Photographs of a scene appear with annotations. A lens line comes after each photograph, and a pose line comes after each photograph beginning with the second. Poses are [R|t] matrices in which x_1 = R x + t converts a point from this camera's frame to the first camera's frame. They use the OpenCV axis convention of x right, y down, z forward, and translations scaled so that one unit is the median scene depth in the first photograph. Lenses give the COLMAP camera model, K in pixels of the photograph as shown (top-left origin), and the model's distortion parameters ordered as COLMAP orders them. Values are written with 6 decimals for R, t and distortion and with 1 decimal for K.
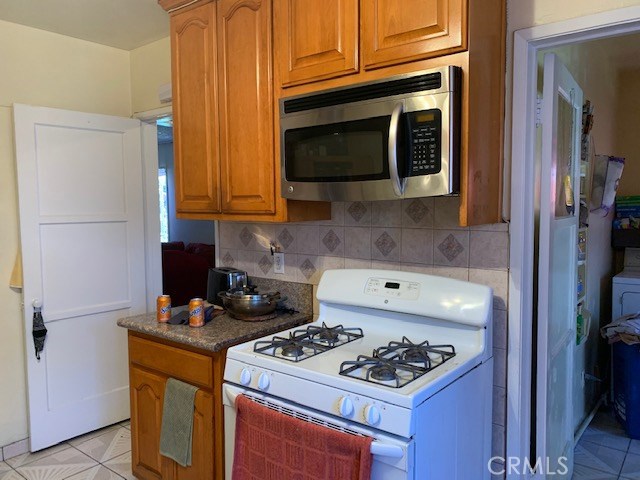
lens RADIAL K [[490.4, 0, 319.2], [0, 490.4, 240.2], [0, 0, 1]] dist [0.012760, -0.007224]
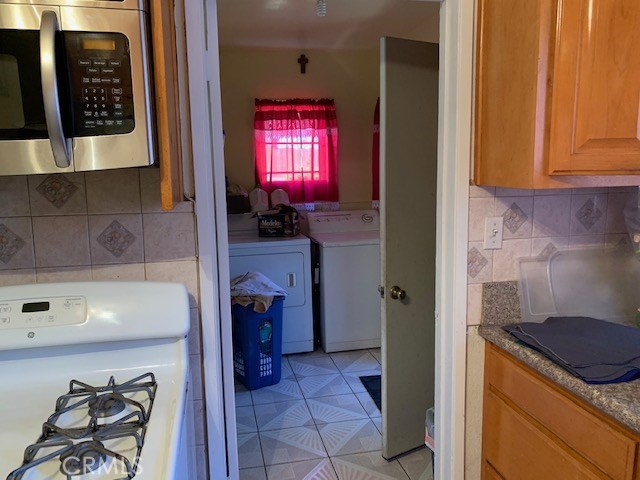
lens RADIAL K [[490.4, 0, 319.6], [0, 490.4, 234.7], [0, 0, 1]] dist [0.012760, -0.007224]
pose [[0.645551, -0.106807, 0.756212, -0.096481], [0.072036, 0.994274, 0.078937, -0.028828], [-0.760313, 0.003517, 0.649548, 0.321061]]
